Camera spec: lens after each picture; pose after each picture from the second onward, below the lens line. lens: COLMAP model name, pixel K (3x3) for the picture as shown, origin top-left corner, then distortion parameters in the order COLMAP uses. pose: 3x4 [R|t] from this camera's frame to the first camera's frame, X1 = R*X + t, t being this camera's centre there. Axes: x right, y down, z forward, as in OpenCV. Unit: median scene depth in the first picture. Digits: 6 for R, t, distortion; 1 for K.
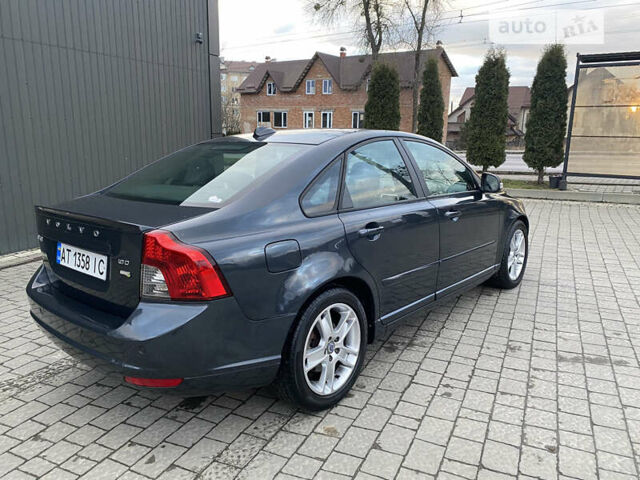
lens RADIAL K [[490.3, 0, 318.9], [0, 490.3, 239.8], [0, 0, 1]] dist [0.006974, -0.002504]
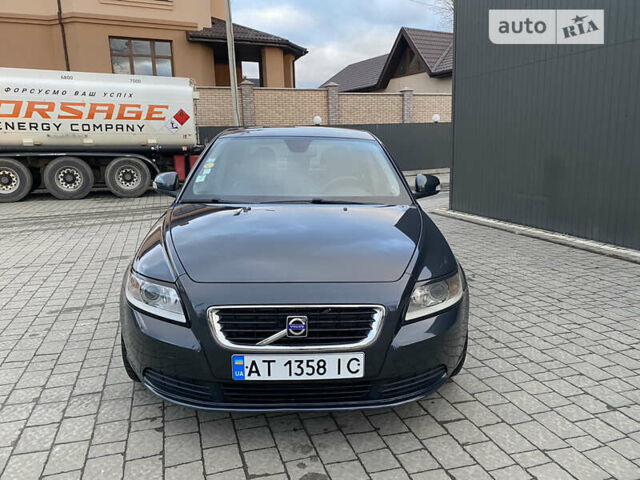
lens RADIAL K [[490.3, 0, 318.5], [0, 490.3, 237.1], [0, 0, 1]] dist [0.006974, -0.002504]
pose [[-0.733098, 0.128956, -0.667786, 0.886869], [-0.144714, 0.929801, 0.338421, -0.427396], [0.664549, 0.344734, -0.662973, 2.110518]]
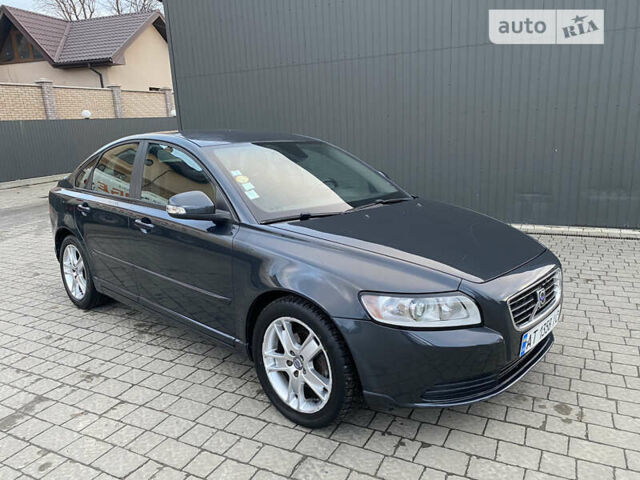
lens RADIAL K [[490.3, 0, 320.9], [0, 490.3, 242.8], [0, 0, 1]] dist [0.006974, -0.002504]
pose [[-0.036781, 0.223883, -0.973922, 1.230691], [-0.183752, 0.956449, 0.226806, -0.305585], [0.982284, 0.187303, 0.005960, 1.396123]]
